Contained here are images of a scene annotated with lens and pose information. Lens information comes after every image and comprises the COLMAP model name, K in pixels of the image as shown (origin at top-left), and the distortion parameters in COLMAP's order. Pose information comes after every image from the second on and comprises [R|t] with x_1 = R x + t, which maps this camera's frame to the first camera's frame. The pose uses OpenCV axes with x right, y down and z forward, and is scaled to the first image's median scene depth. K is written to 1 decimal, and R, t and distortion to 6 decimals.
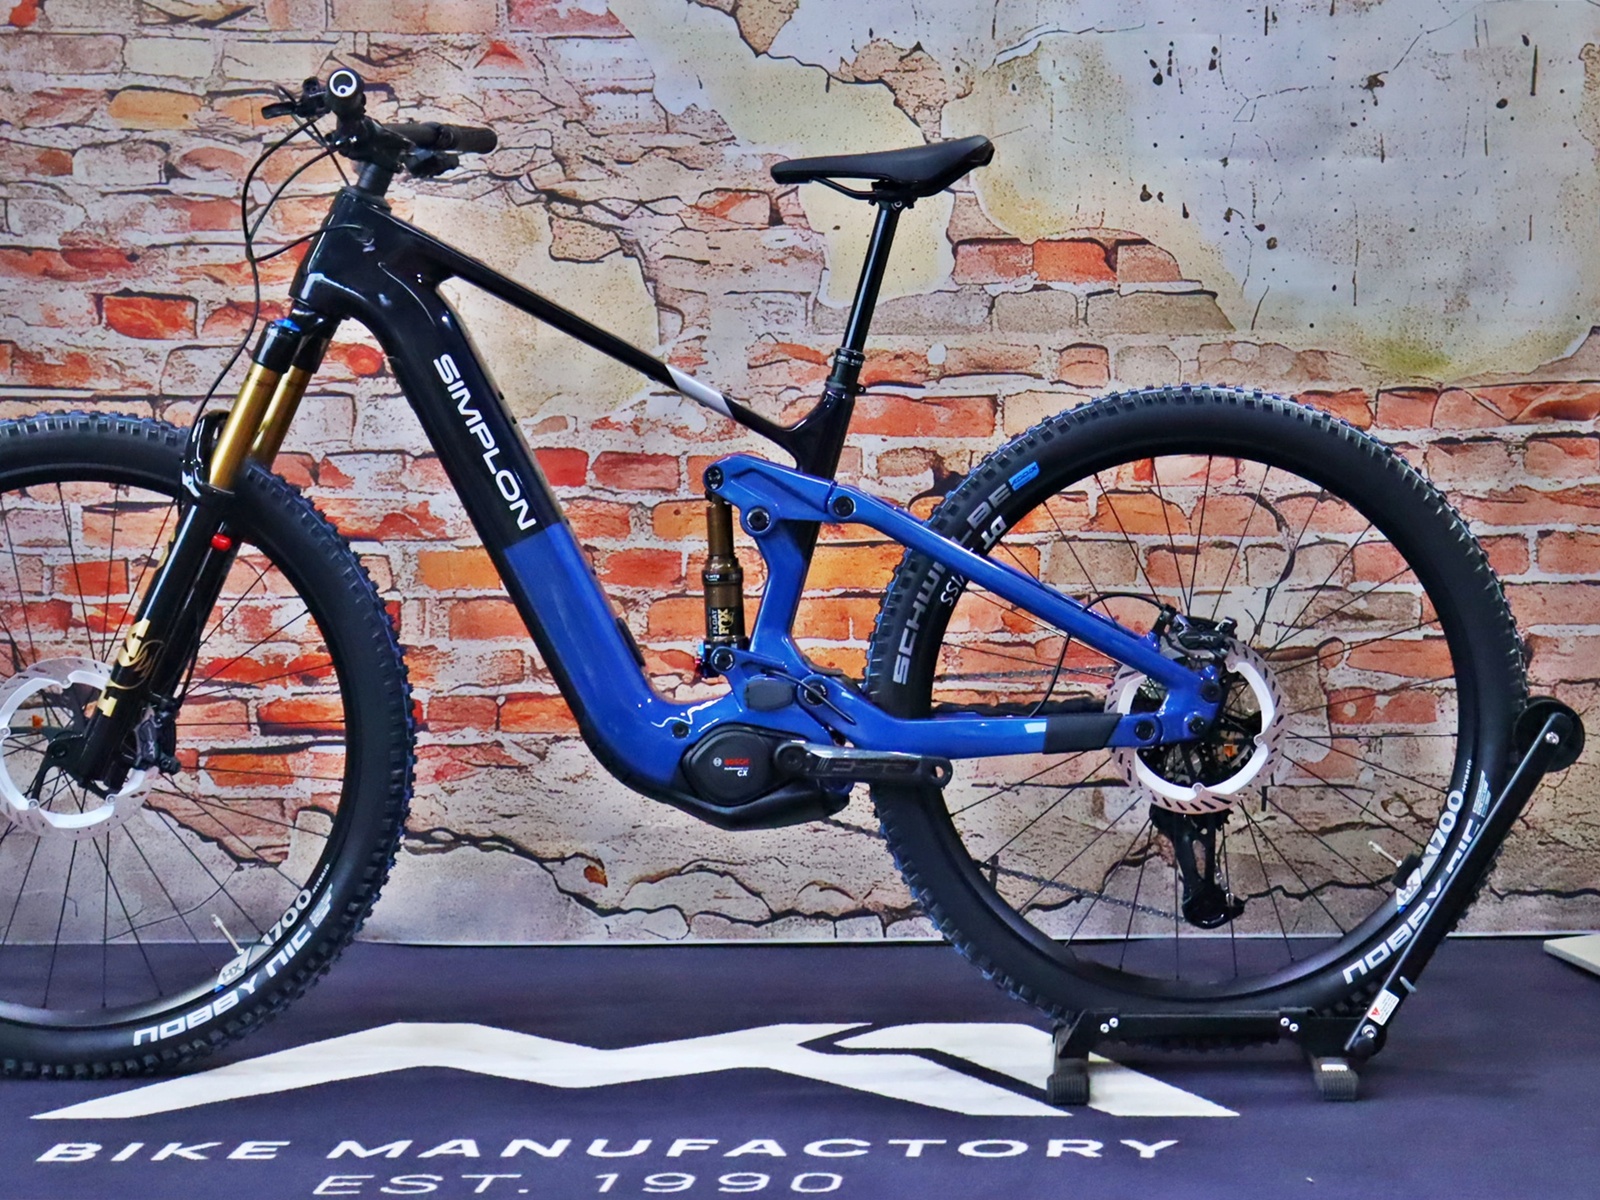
lens RADIAL K [[4140.7, 0, 796.0], [0, 4140.7, 469.3], [0, 0, 1]] dist [0.066557, 1.103514]
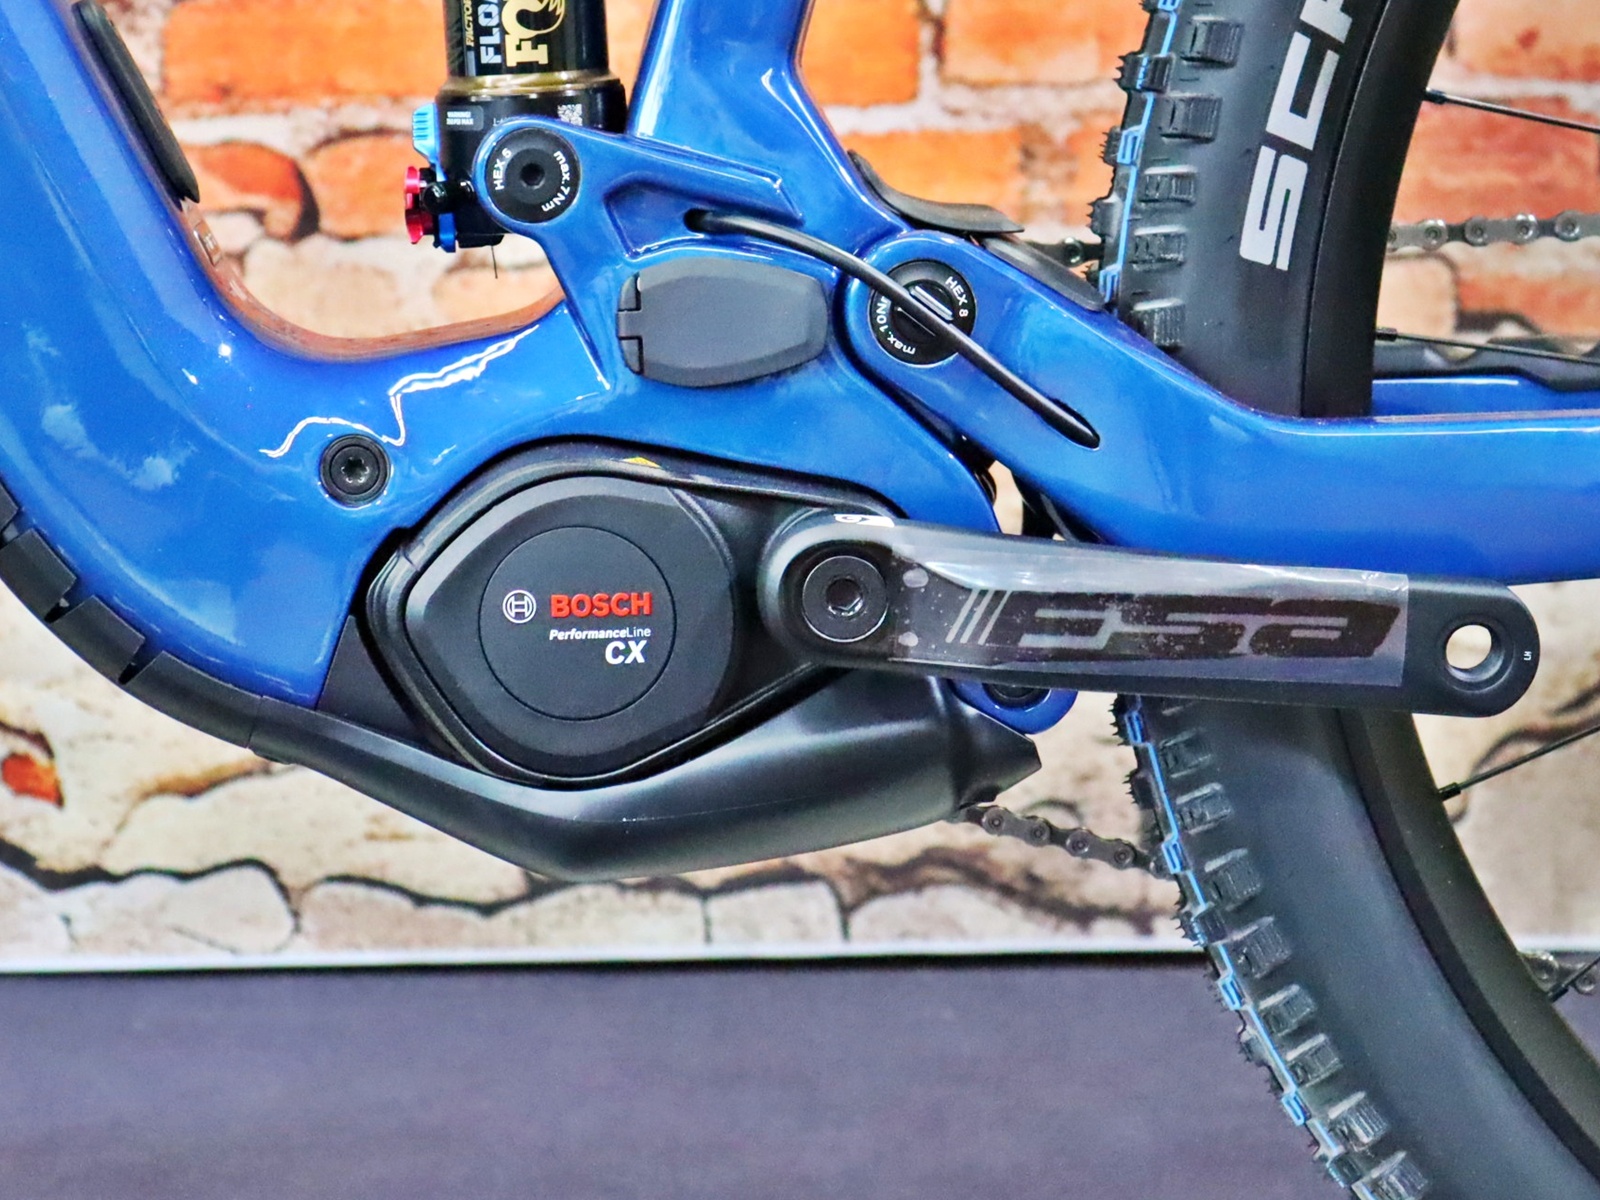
lens RADIAL K [[3721.9, 0, 768.0], [0, 3721.9, 493.2], [0, 0, 1]] dist [0.094550, 0.298239]
pose [[0.997832, -0.012558, 0.064601, -0.005627], [0.003043, 0.989380, 0.145320, 0.027701], [-0.065740, -0.144808, 0.987273, 0.686046]]
